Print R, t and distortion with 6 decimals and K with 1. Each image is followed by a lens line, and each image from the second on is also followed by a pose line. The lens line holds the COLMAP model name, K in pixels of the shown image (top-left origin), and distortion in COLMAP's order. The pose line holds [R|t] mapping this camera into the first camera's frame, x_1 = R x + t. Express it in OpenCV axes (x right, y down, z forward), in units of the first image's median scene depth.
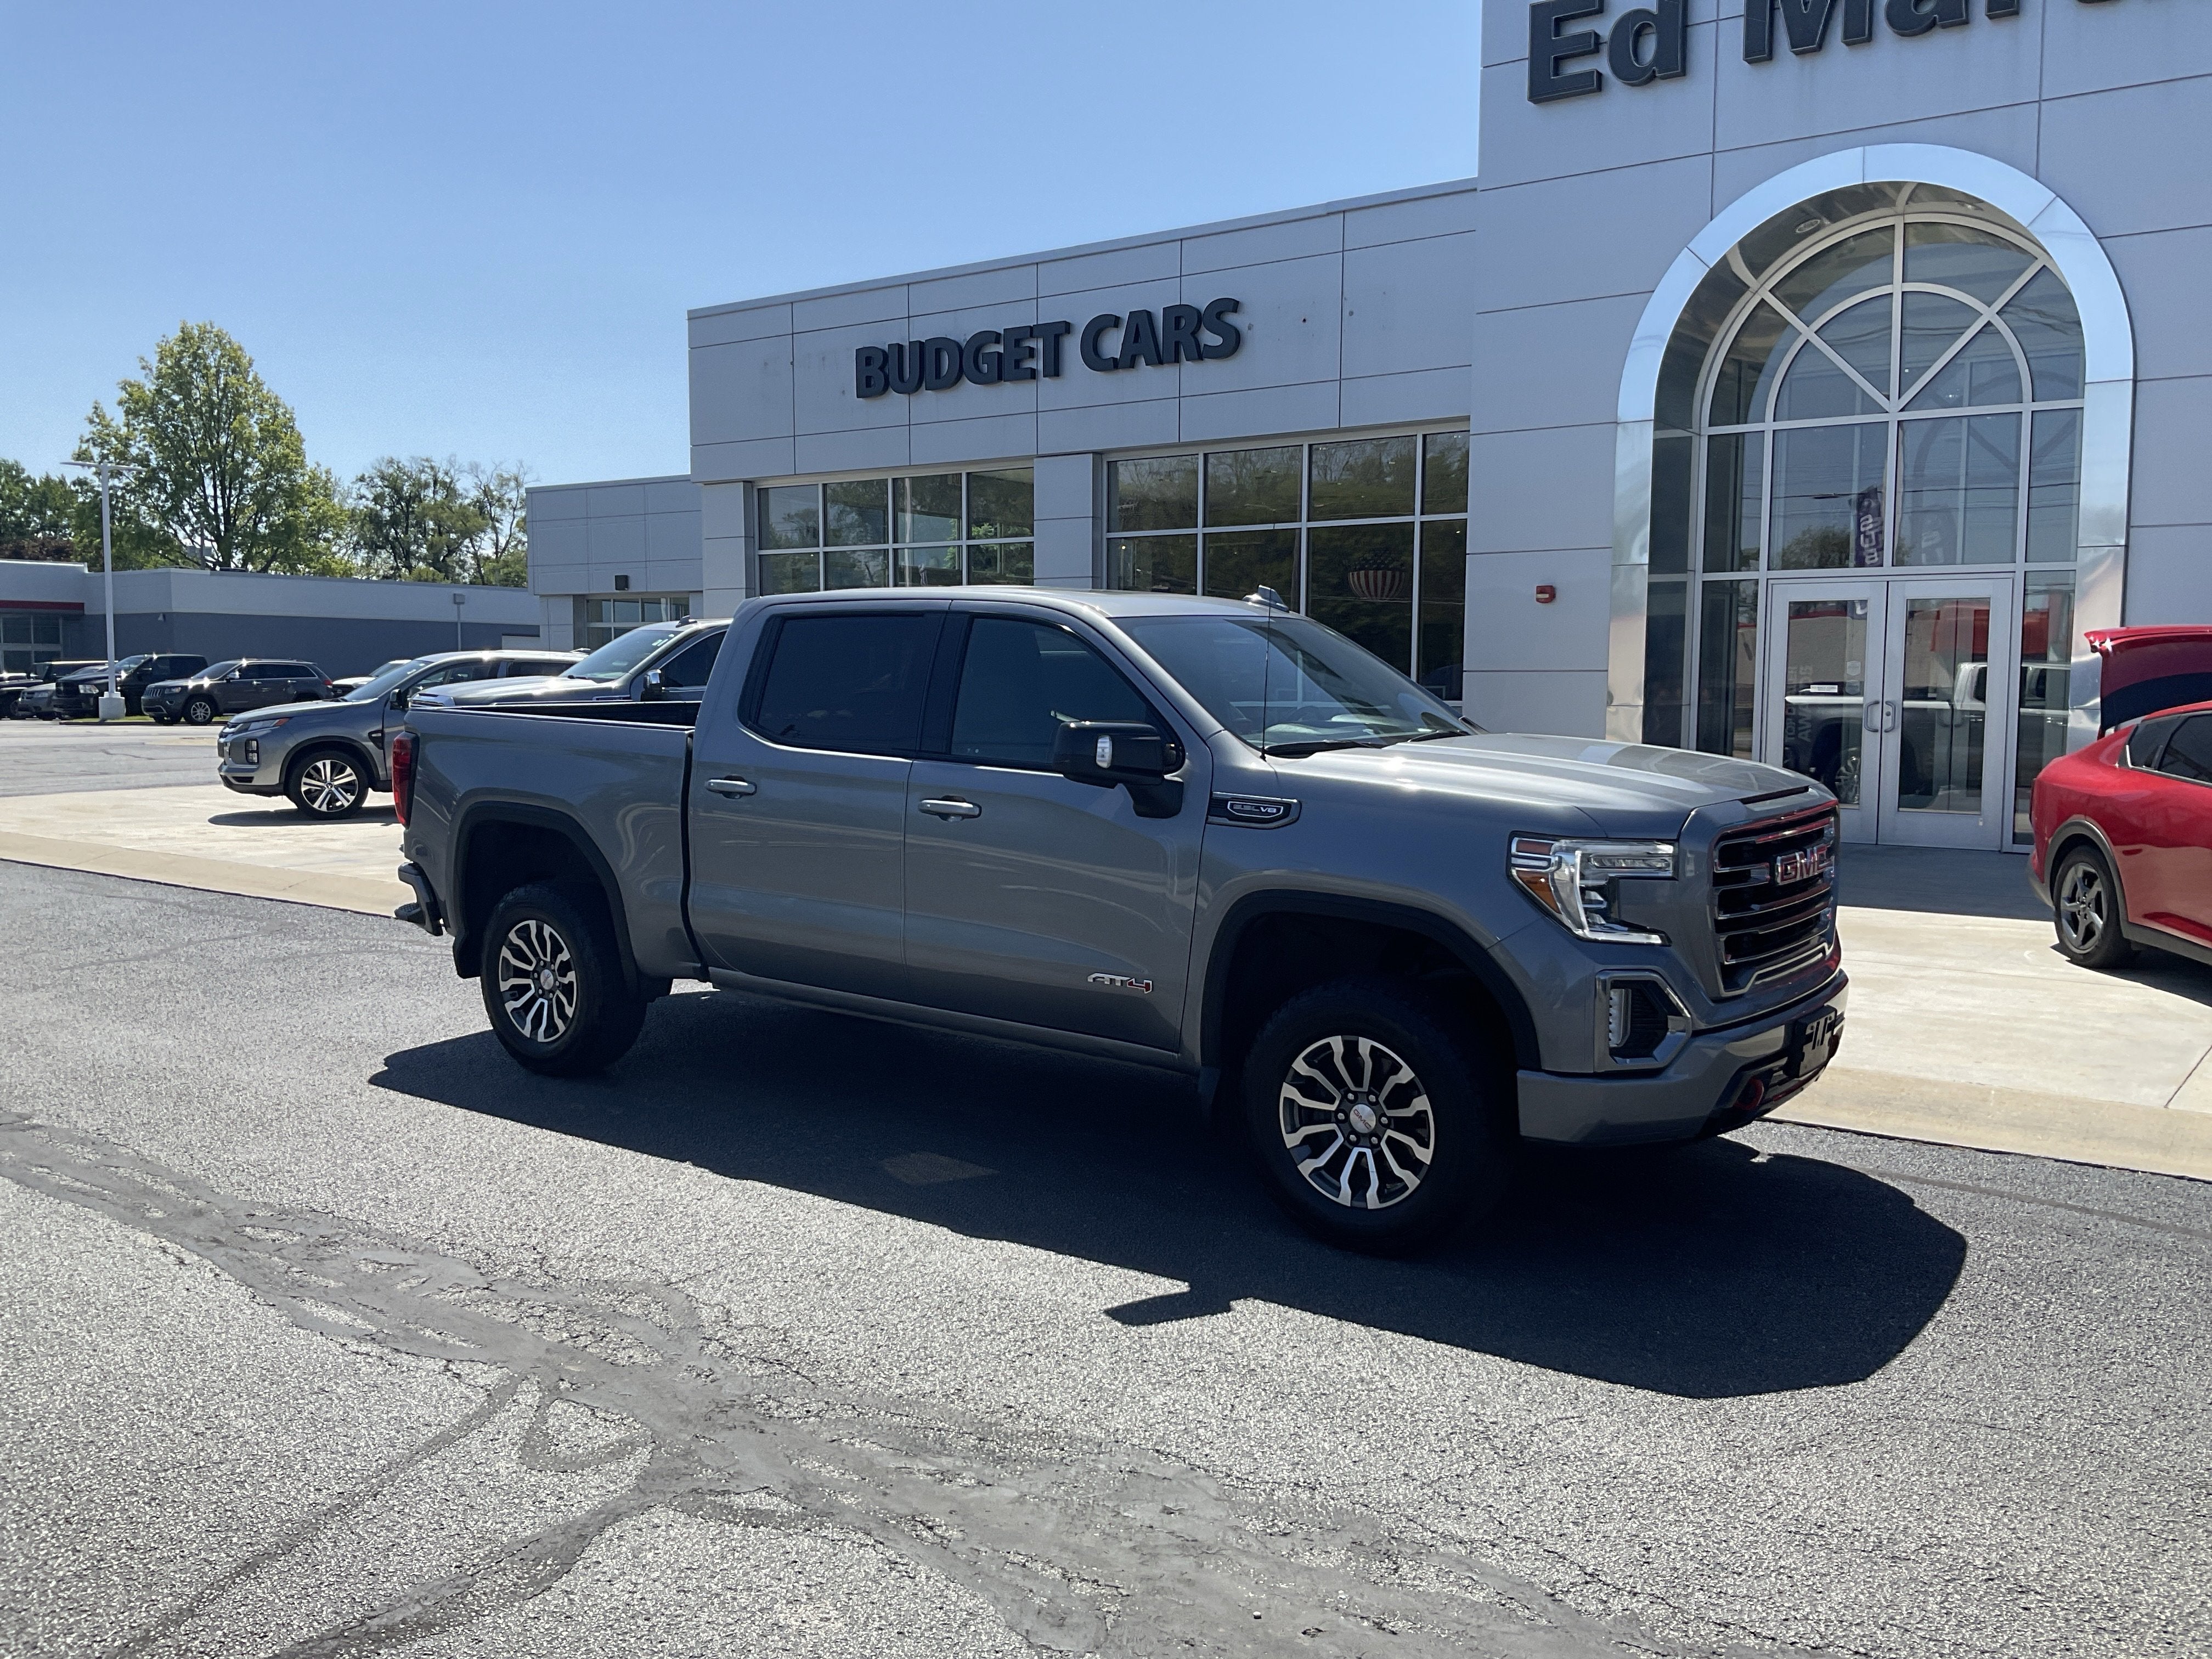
lens RADIAL K [[1817.8, 0, 1098.8], [0, 1817.8, 832.2], [0, 0, 1]] dist [0.063186, -0.122454]
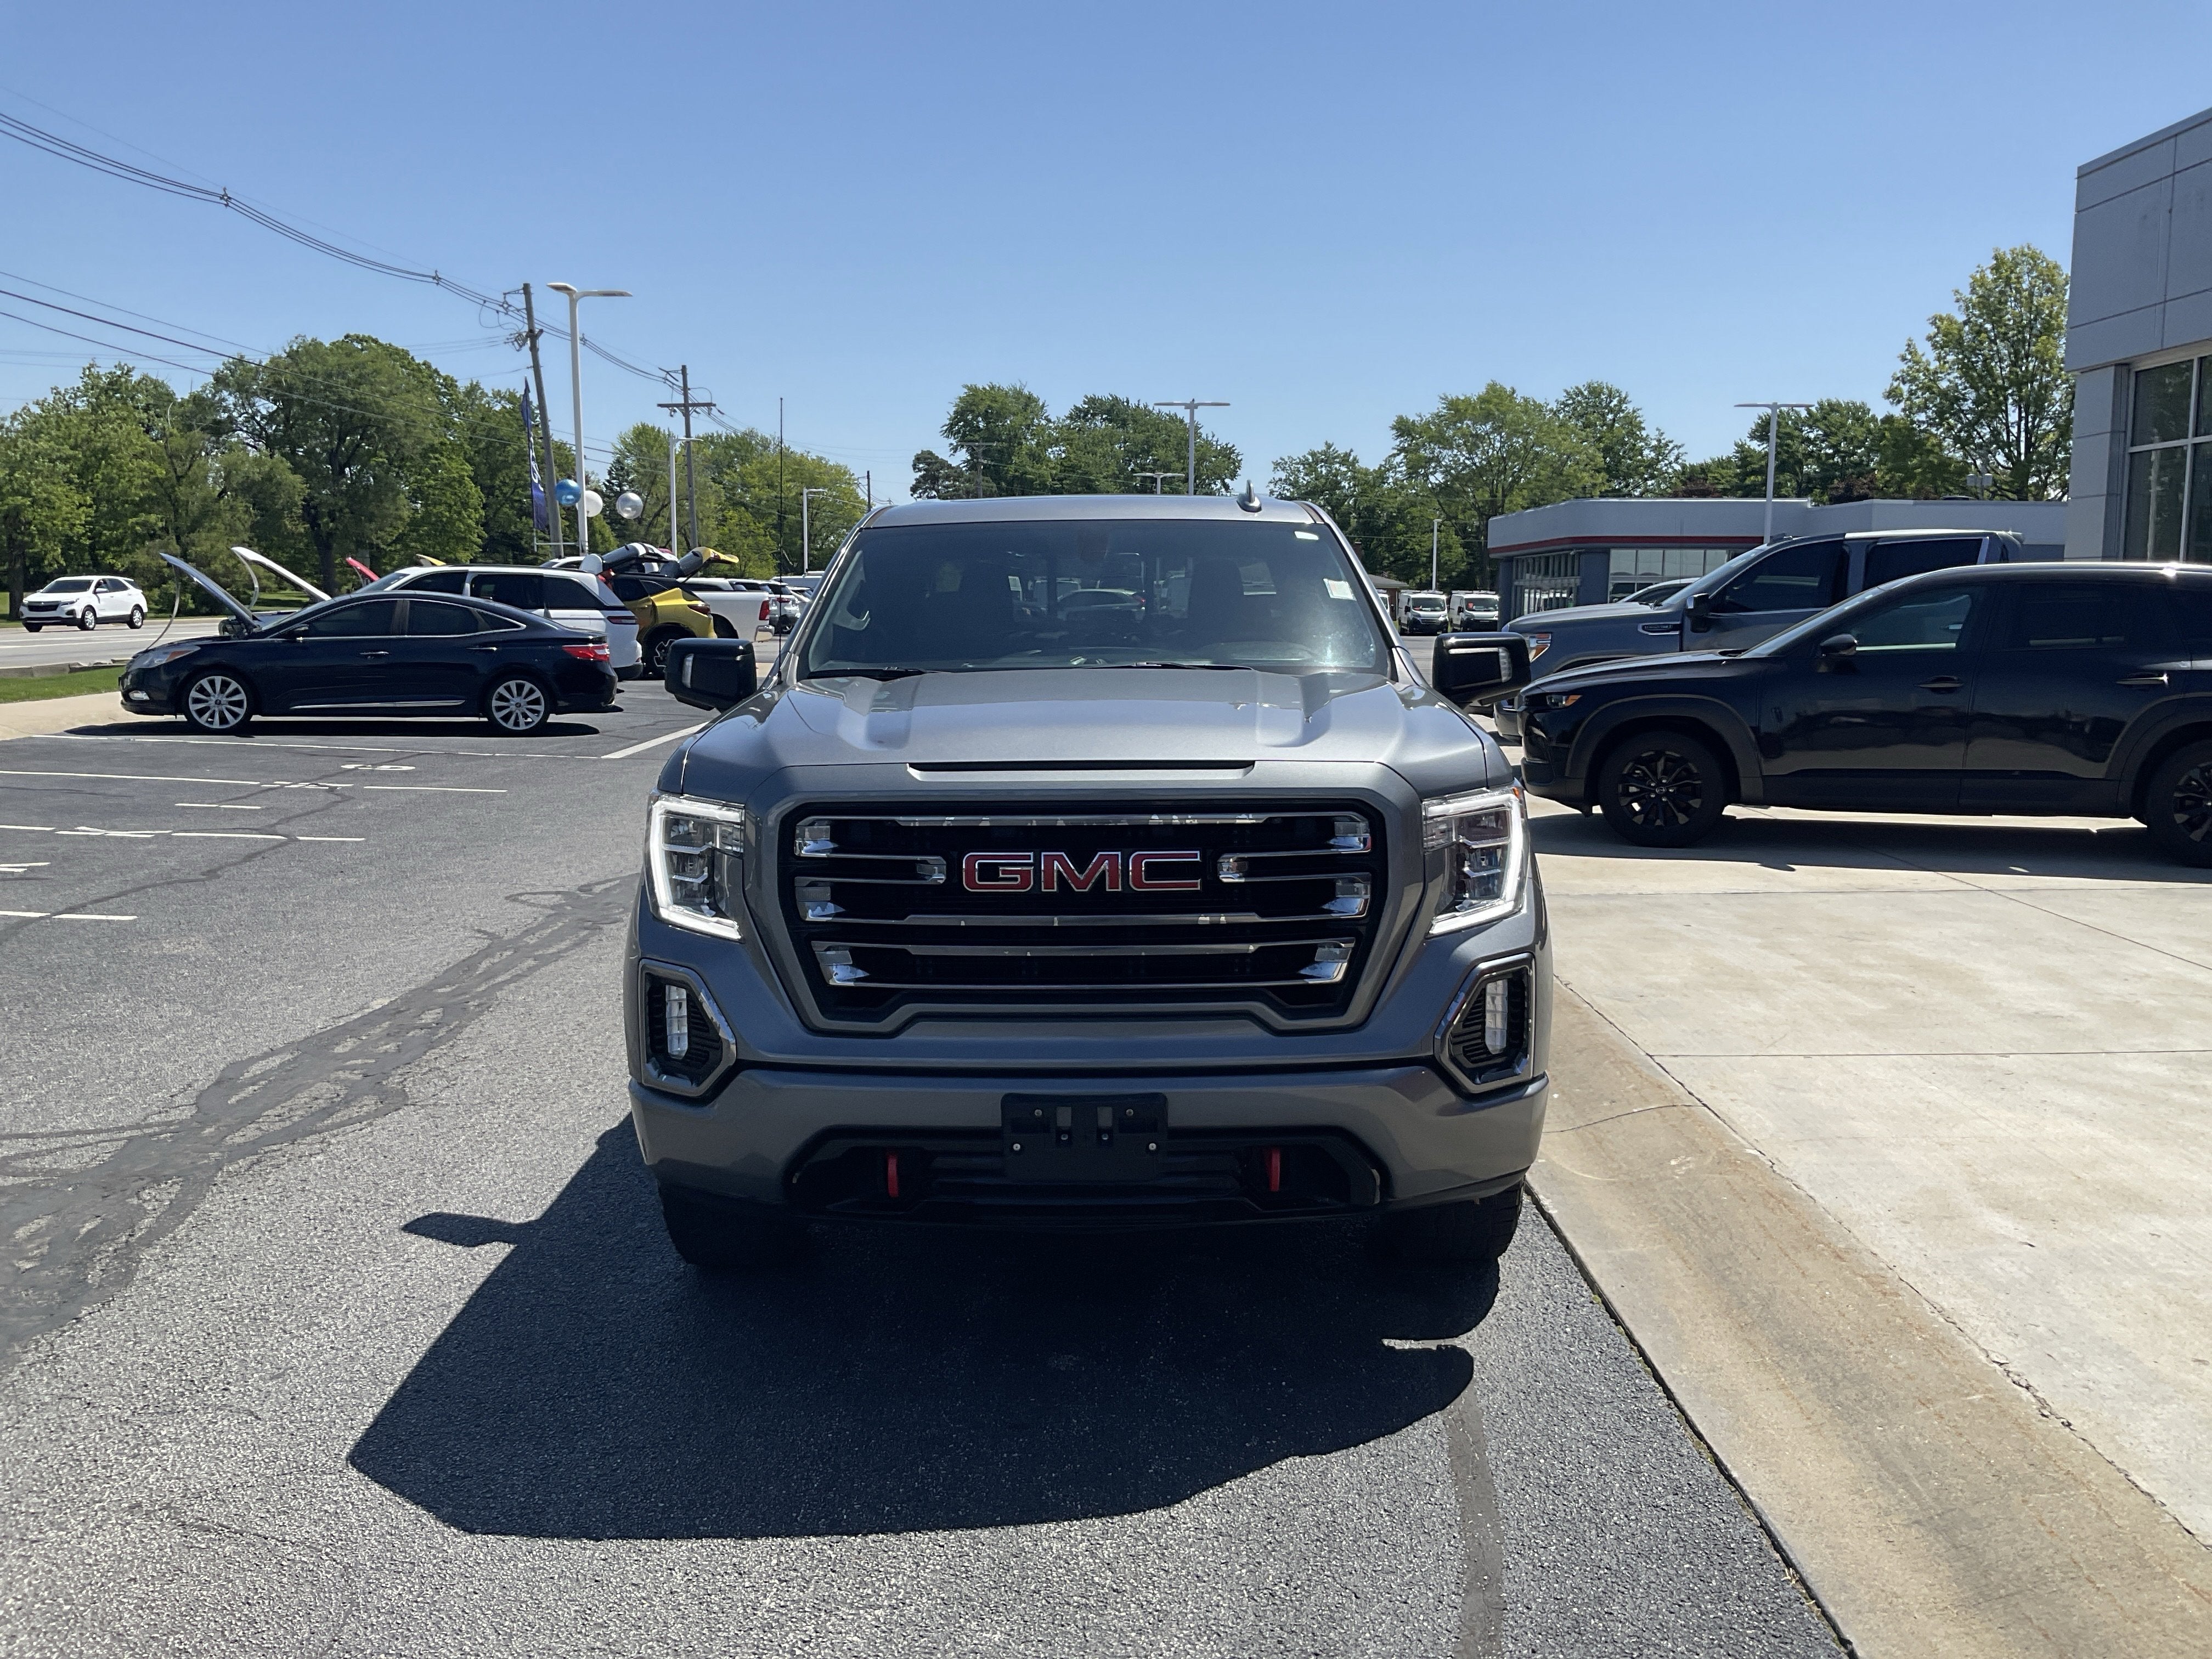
lens RADIAL K [[1817.8, 0, 1101.9], [0, 1817.8, 827.4], [0, 0, 1]] dist [0.063186, -0.122454]
pose [[0.580573, 0.095234, -0.808619, 0.357248], [-0.067224, 0.995352, 0.068961, -0.017274], [0.811428, 0.014322, 0.584276, 0.241364]]
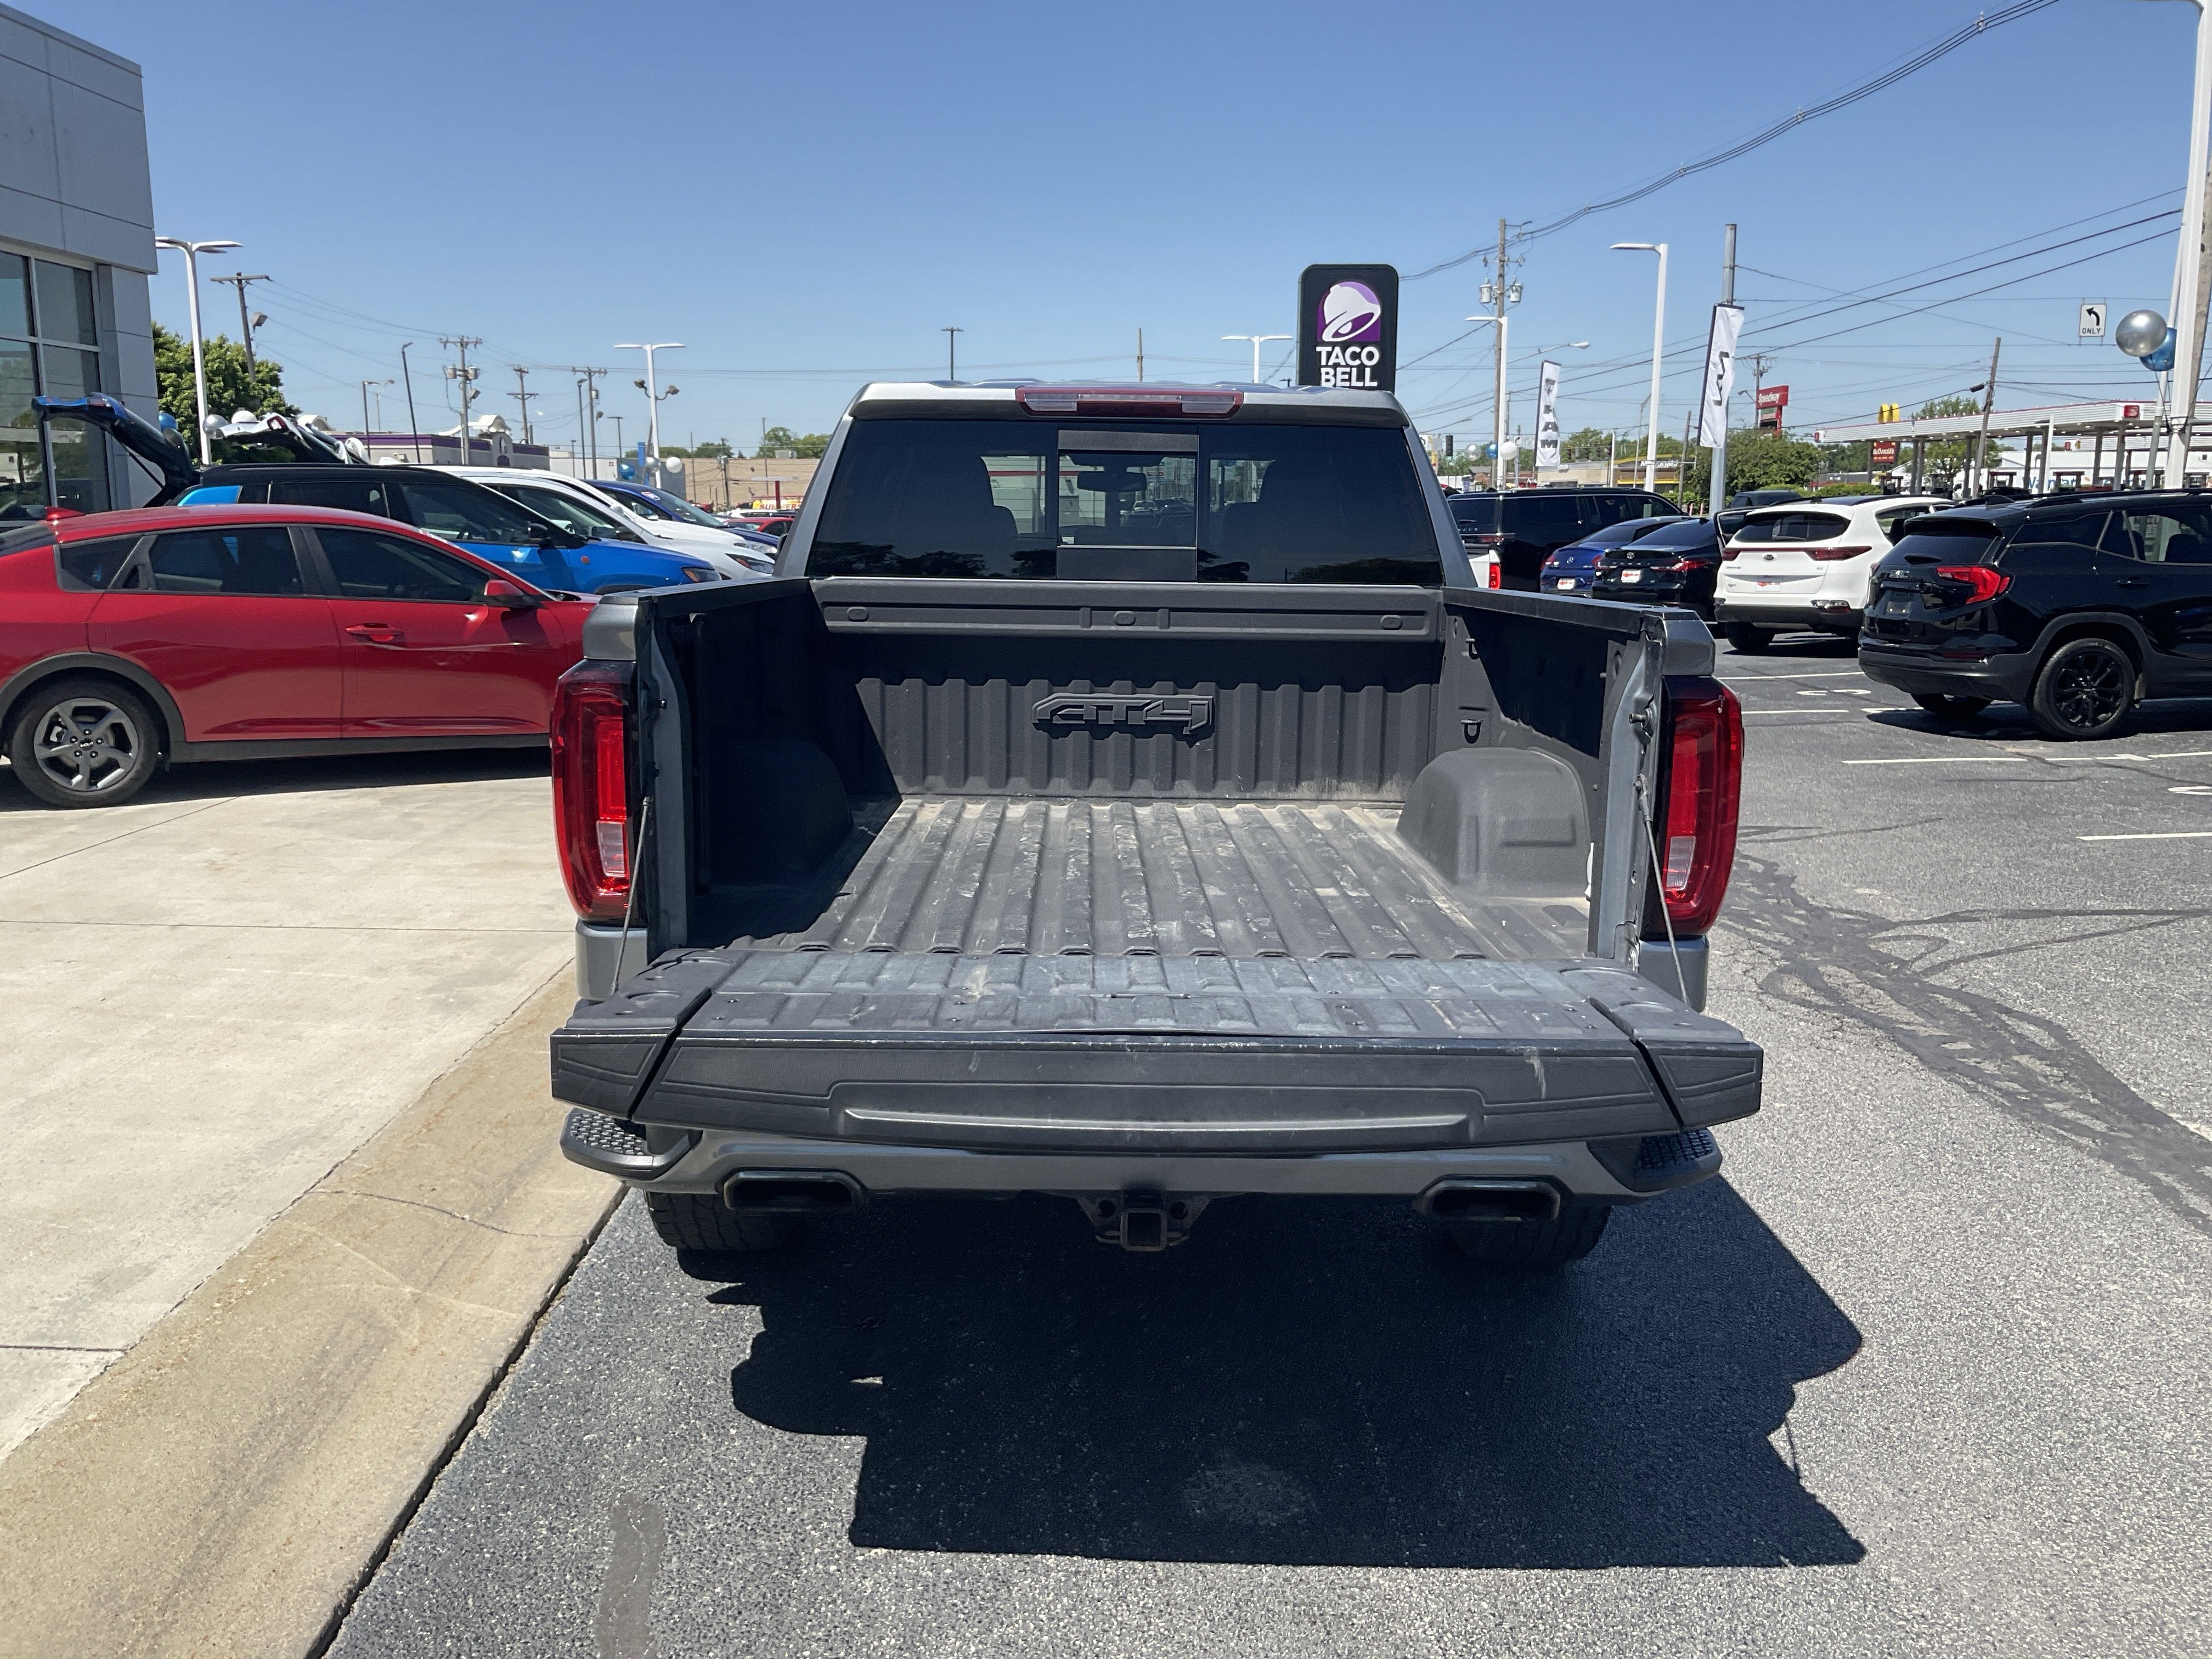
lens RADIAL K [[1817.8, 0, 1104.7], [0, 1817.8, 857.3], [0, 0, 1]] dist [0.063186, -0.122454]
pose [[-0.596698, -0.161912, 0.785961, -0.345052], [0.061063, 0.967432, 0.245655, -0.067549], [-0.800139, 0.194575, -0.567378, 0.753003]]
